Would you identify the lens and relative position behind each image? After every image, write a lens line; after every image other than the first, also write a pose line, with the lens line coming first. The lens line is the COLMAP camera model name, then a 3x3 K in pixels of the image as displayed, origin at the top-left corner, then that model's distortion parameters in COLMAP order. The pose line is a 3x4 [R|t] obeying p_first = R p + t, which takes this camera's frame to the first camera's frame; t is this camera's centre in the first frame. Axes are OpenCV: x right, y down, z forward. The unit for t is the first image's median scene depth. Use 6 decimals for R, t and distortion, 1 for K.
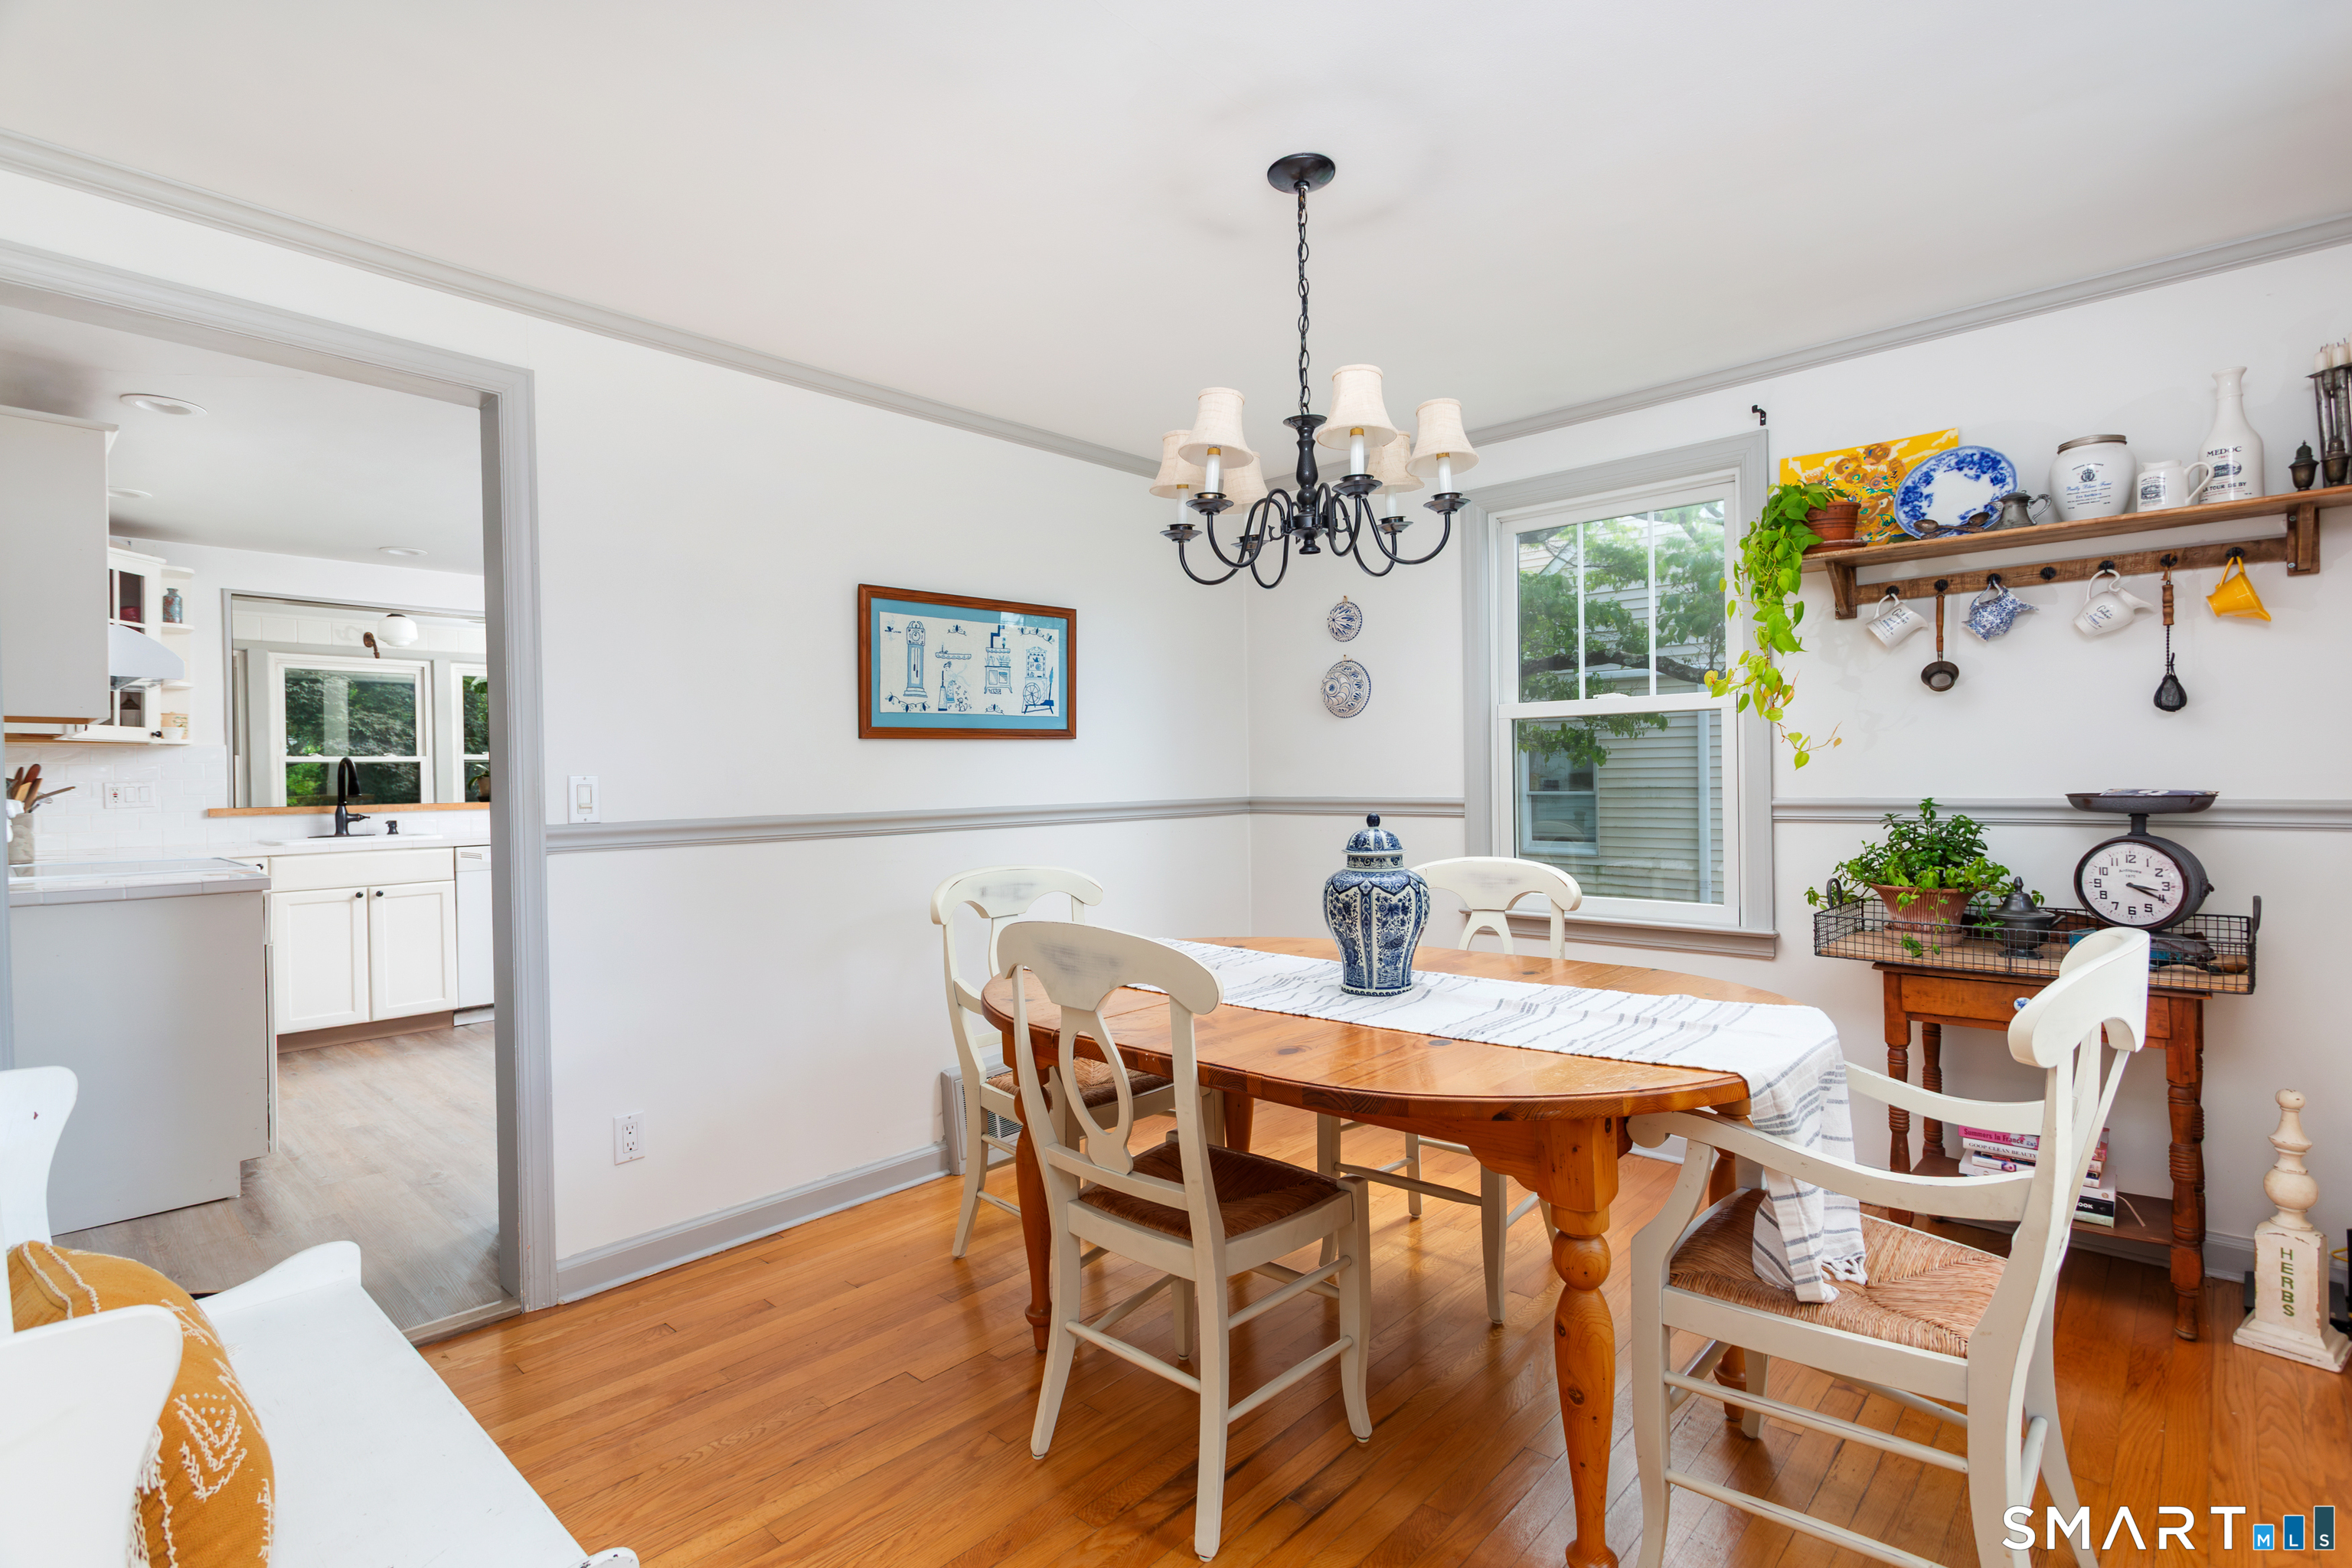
lens RADIAL K [[1107.1, 0, 1167.9], [0, 1107.1, 778.4], [0, 0, 1]] dist [-0.002220, 0.004262]
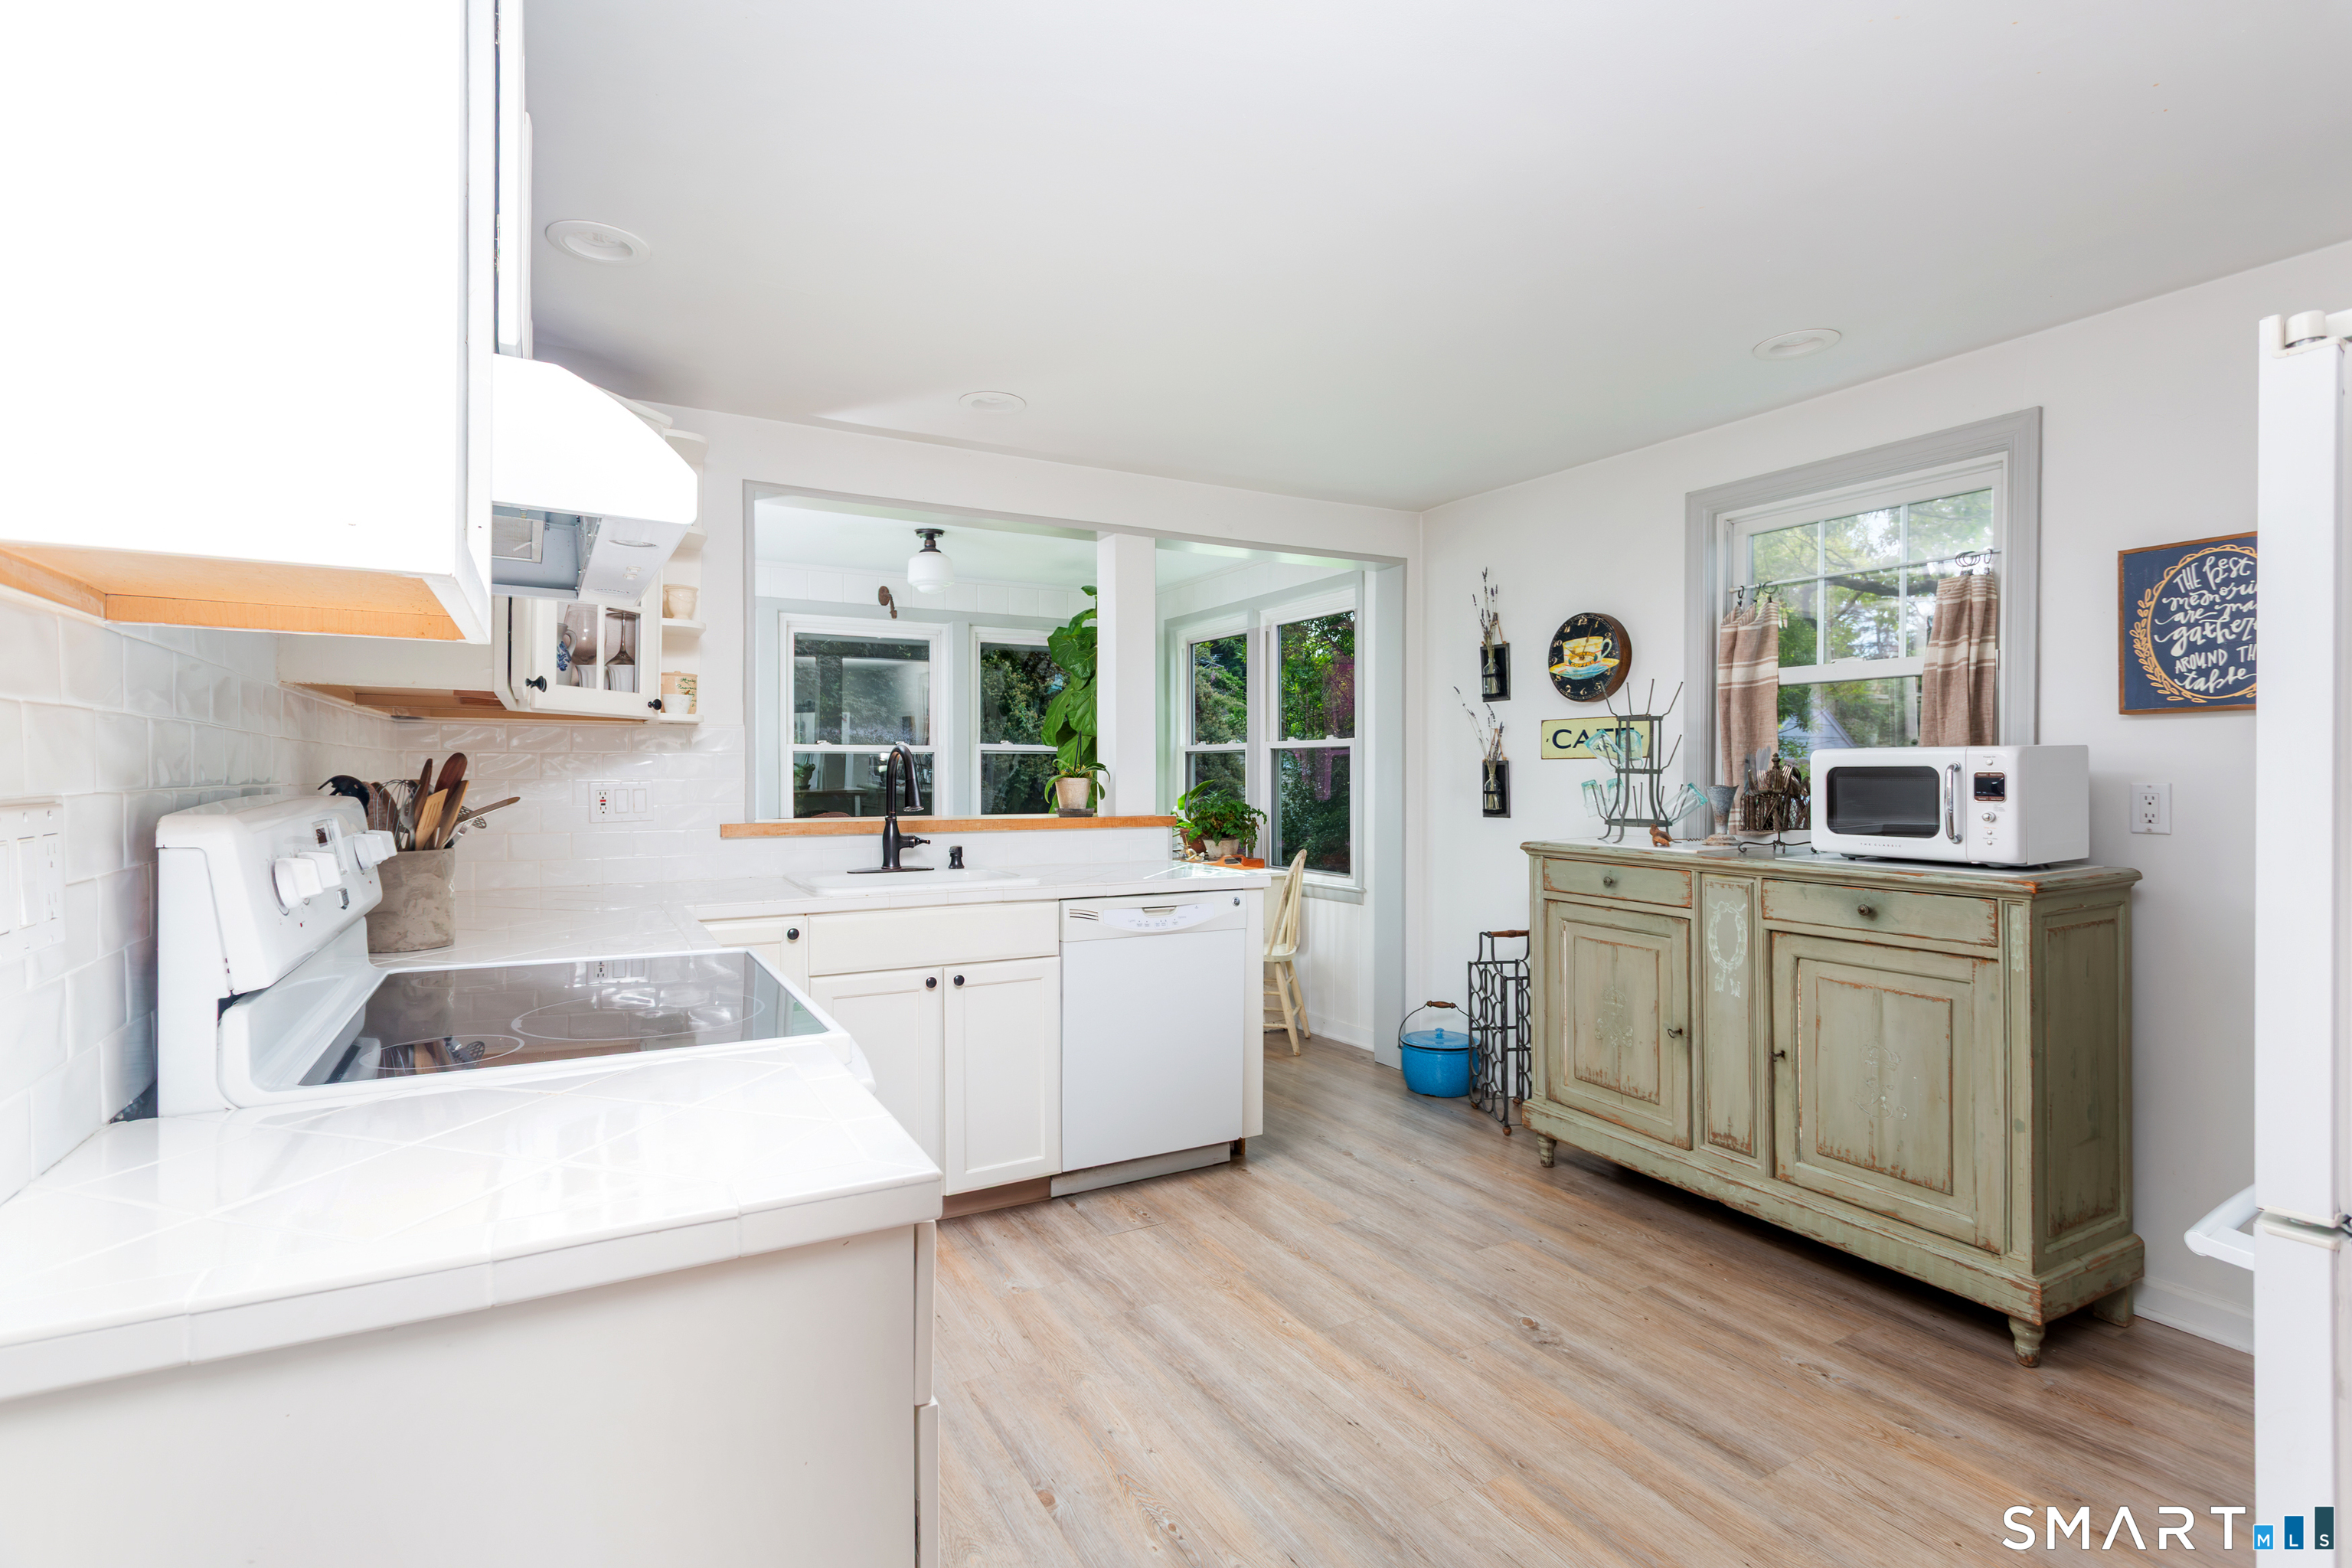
lens RADIAL K [[1107.1, 0, 1159.6], [0, 1107.1, 781.9], [0, 0, 1]] dist [-0.002220, 0.004262]
pose [[0.947909, 0.017900, -0.318037, -0.174288], [-0.015788, 0.999833, 0.009219, -0.002926], [0.318149, -0.003717, 0.948033, 0.195712]]
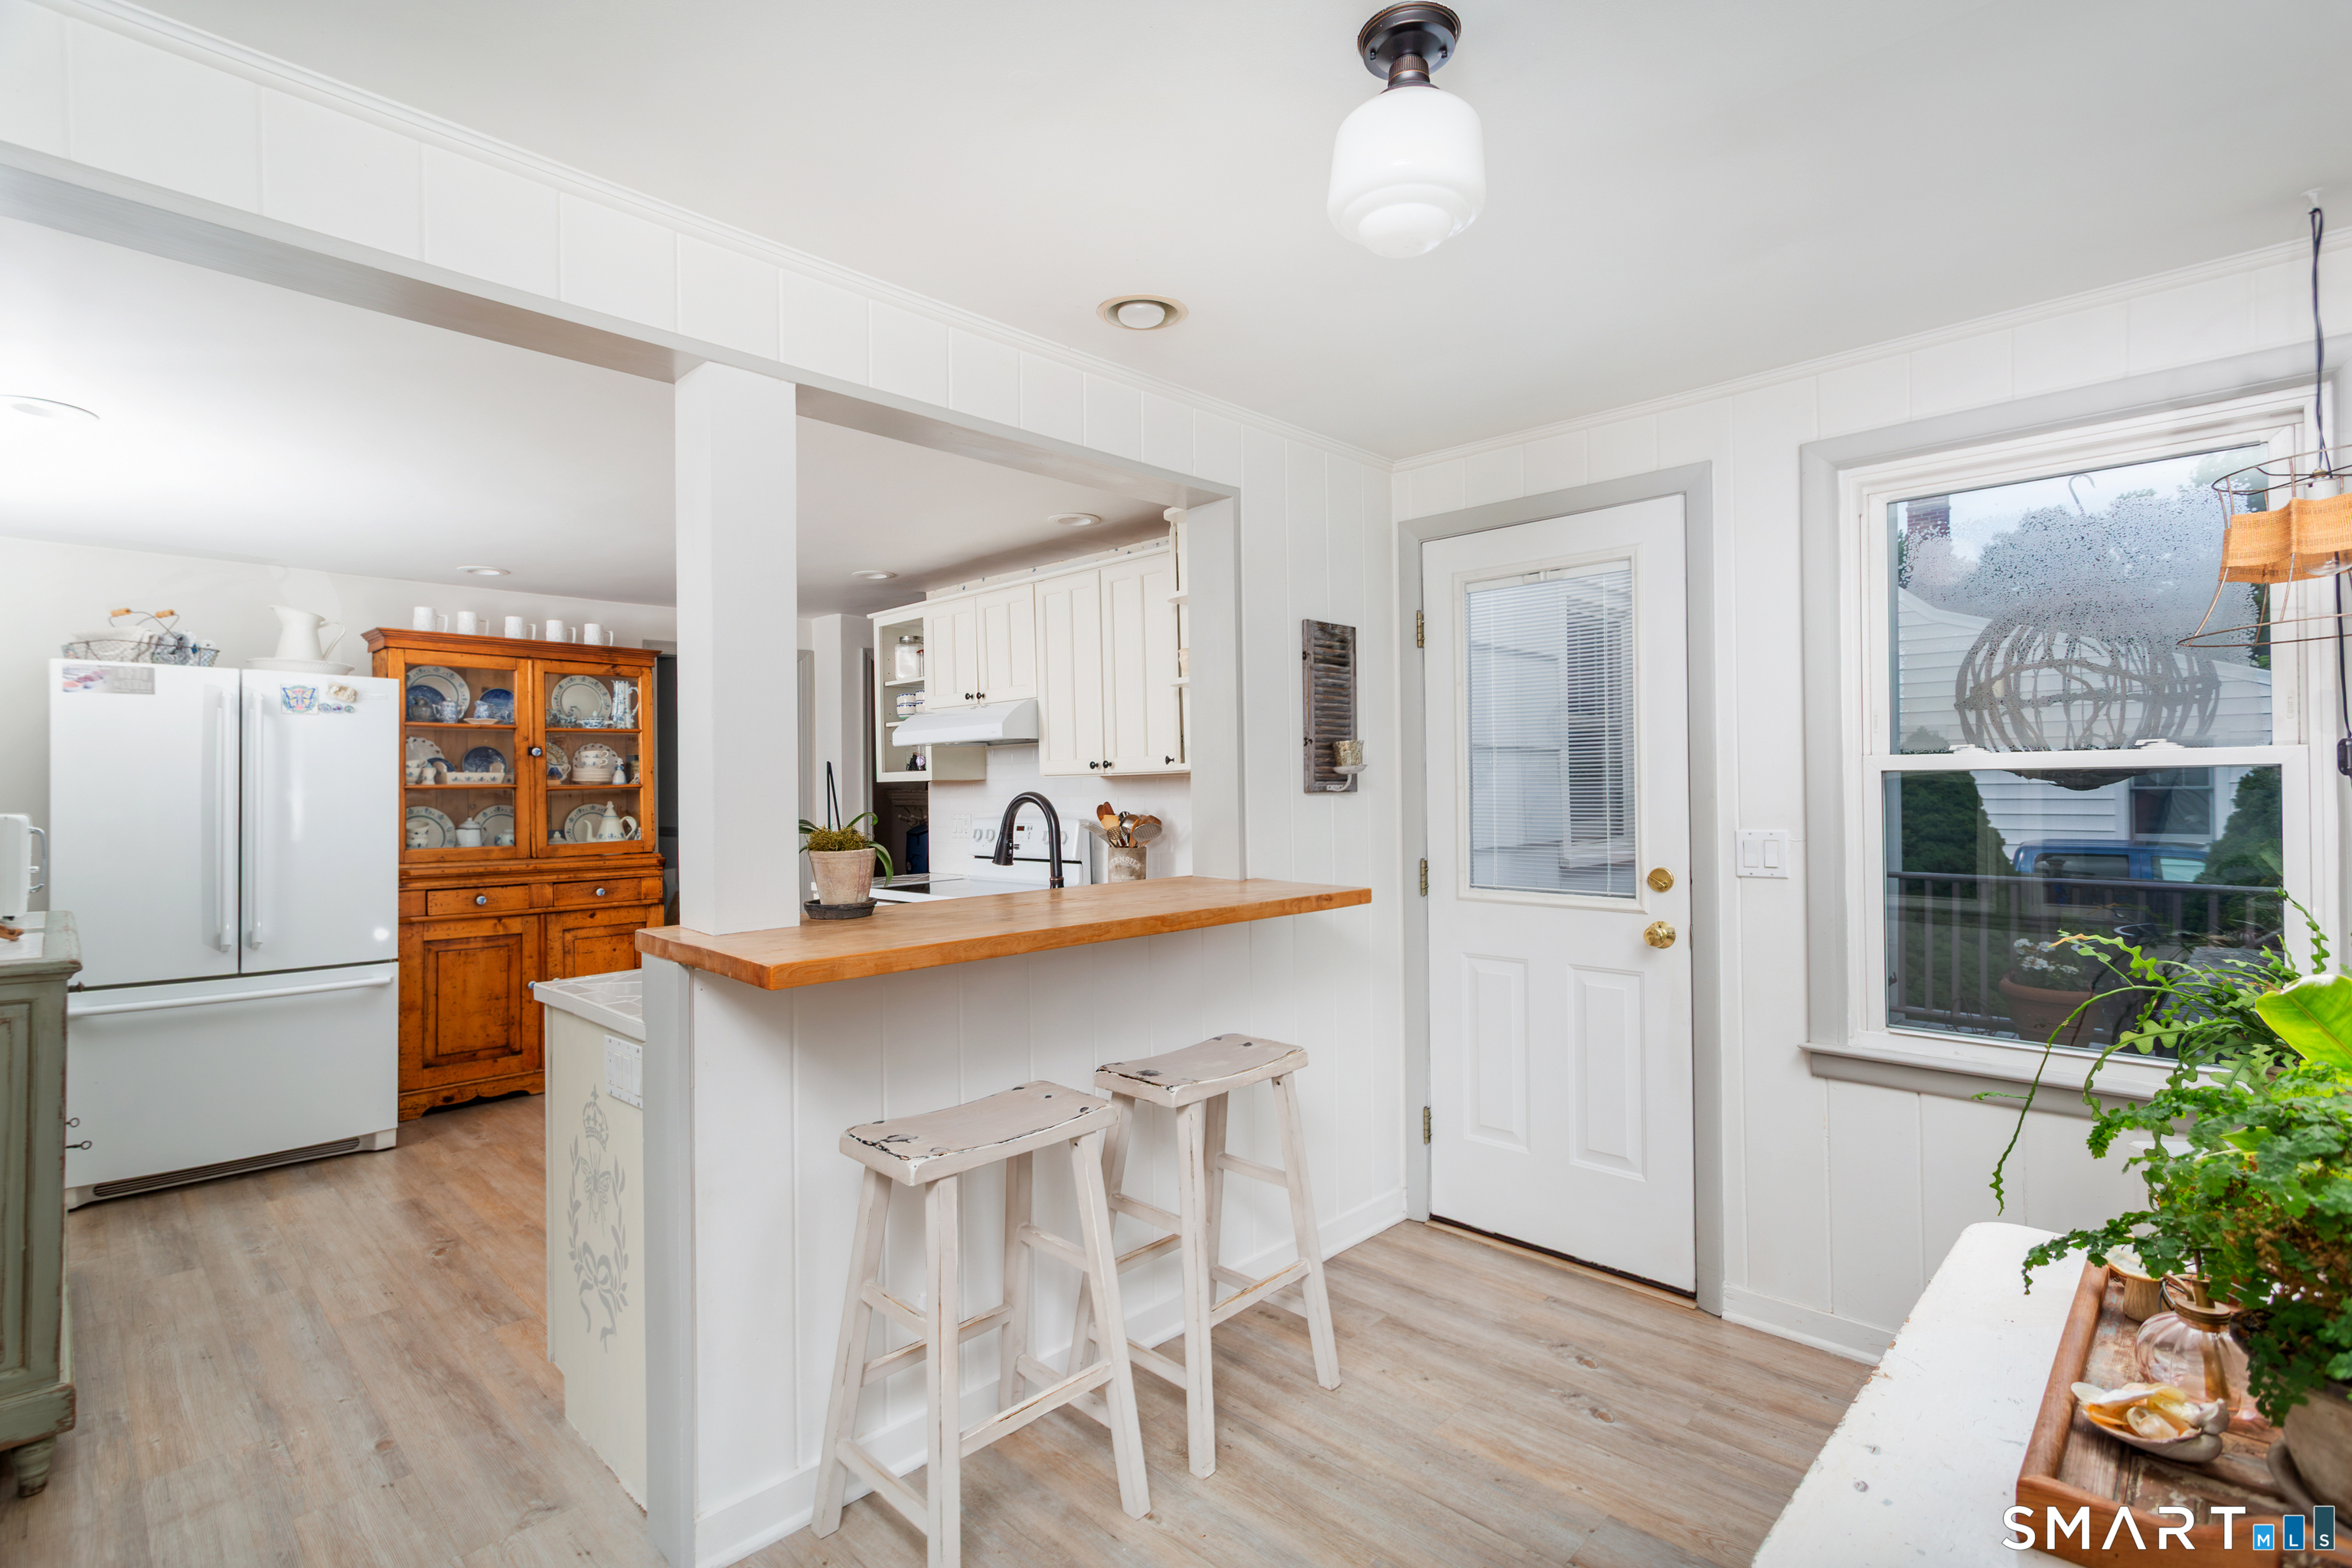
lens RADIAL K [[1107.1, 0, 1171.3], [0, 1107.1, 776.5], [0, 0, 1]] dist [-0.002220, 0.004262]
pose [[-0.999017, 0.028416, 0.034012, -0.355950], [0.028303, 0.999592, -0.003792, -0.010047], [-0.034106, -0.002825, -0.999414, 0.659322]]
